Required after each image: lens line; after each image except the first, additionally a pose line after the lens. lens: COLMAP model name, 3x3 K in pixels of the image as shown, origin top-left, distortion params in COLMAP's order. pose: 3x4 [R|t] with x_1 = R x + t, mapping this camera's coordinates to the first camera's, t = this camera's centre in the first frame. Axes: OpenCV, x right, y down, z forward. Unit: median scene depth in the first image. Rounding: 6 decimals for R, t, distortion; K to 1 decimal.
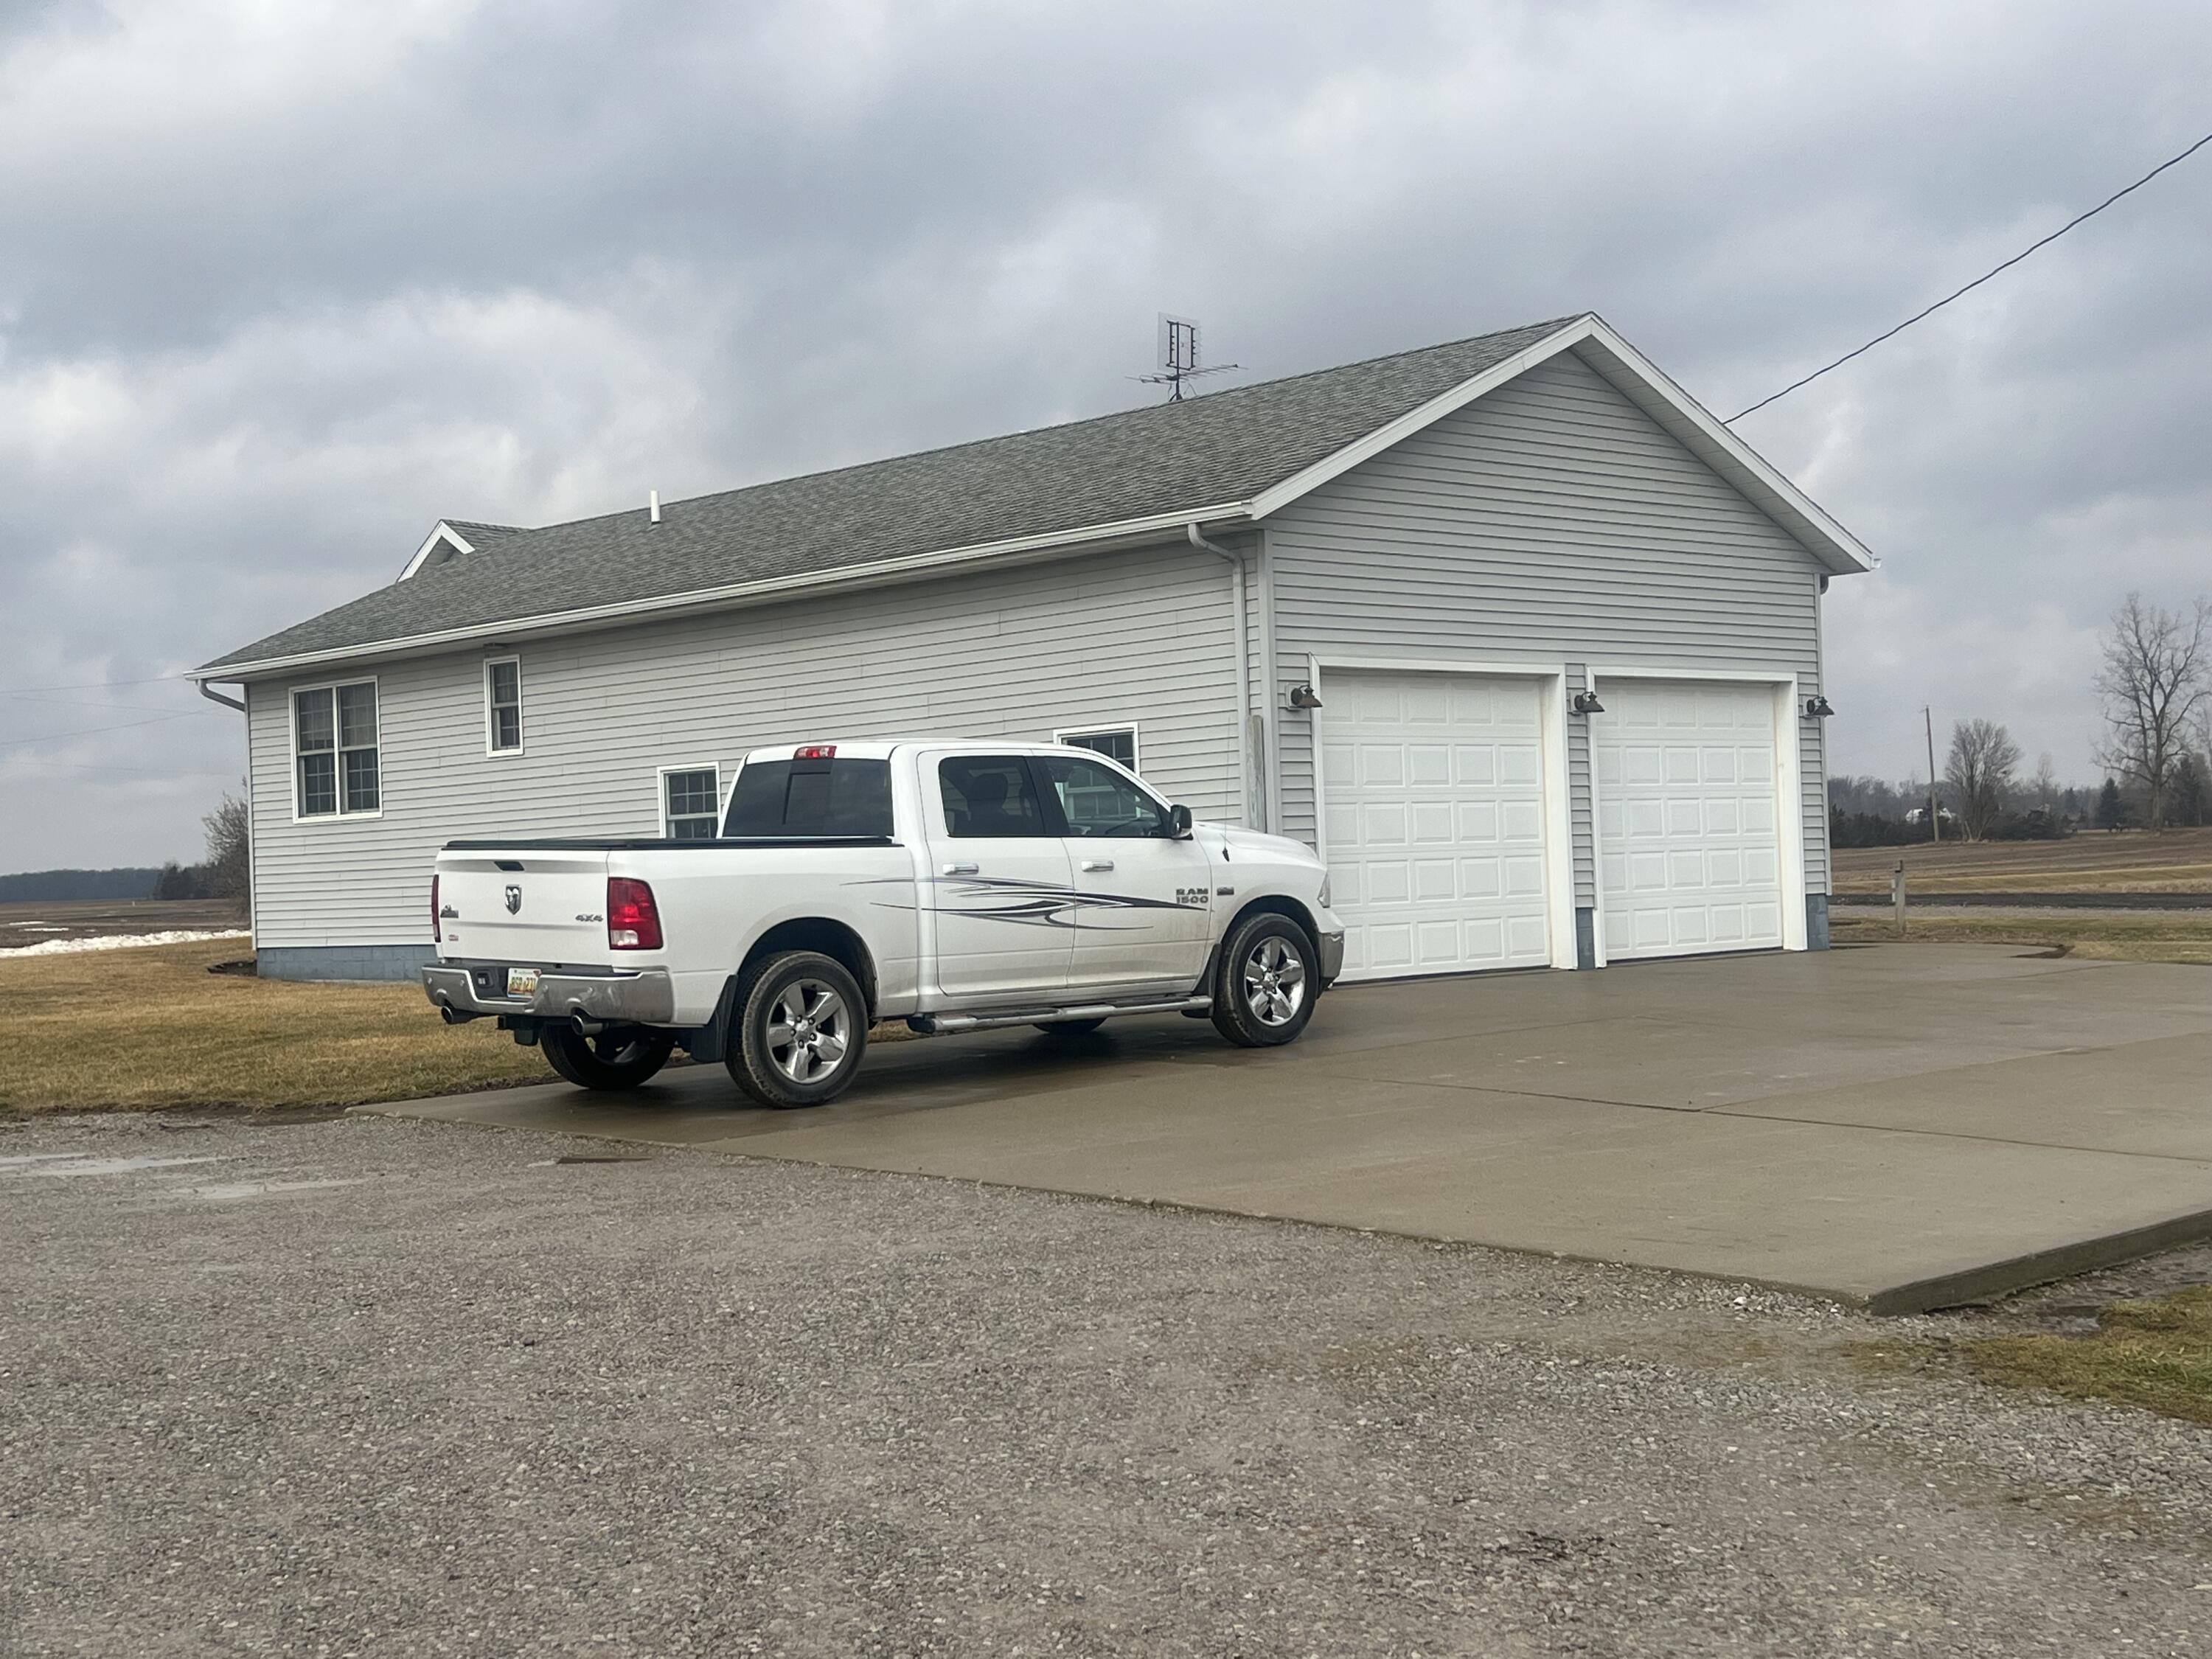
lens RADIAL K [[2836.7, 0, 1107.9], [0, 2836.7, 835.6], [0, 0, 1]] dist [0.072397, 0.000000]
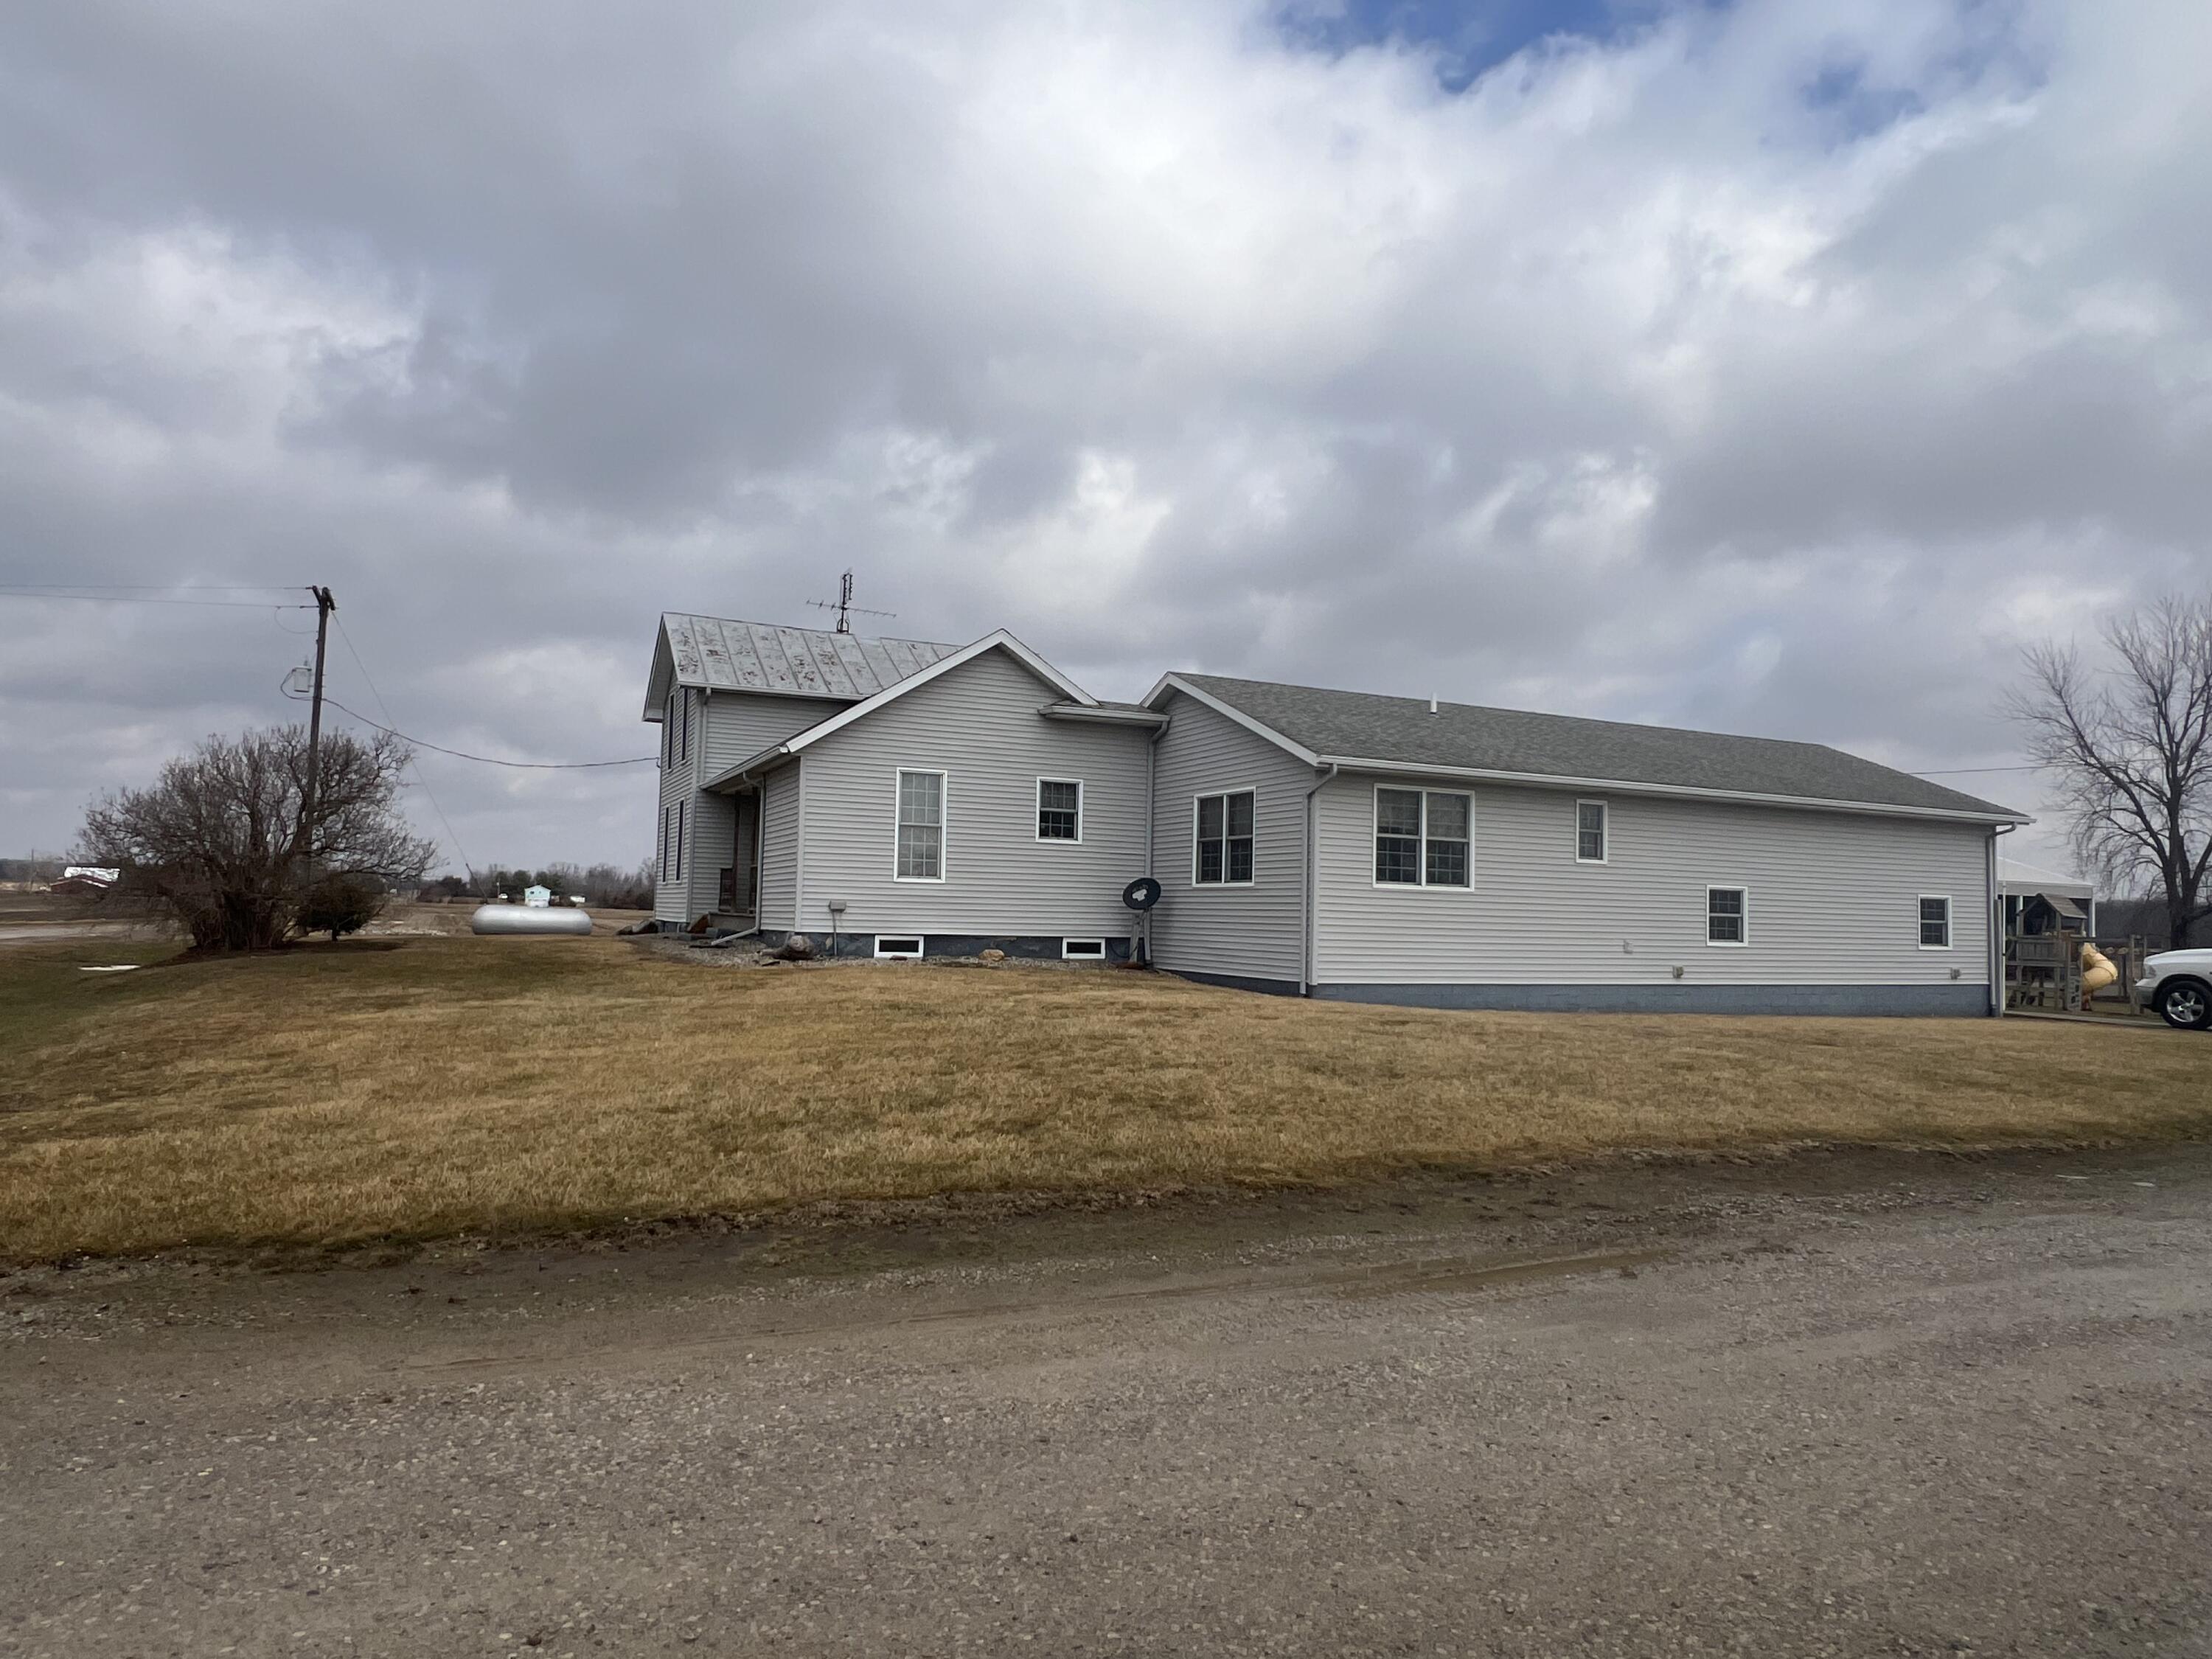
lens RADIAL K [[1283.9, 0, 1093.1], [0, 1283.9, 826.4], [0, 0, 1]] dist [0.010046, -0.000318]
pose [[0.329603, 0.111307, 0.937535, -0.701484], [-0.050775, 0.993679, -0.100122, 0.026288], [-0.942753, -0.014603, 0.333171, 0.743584]]
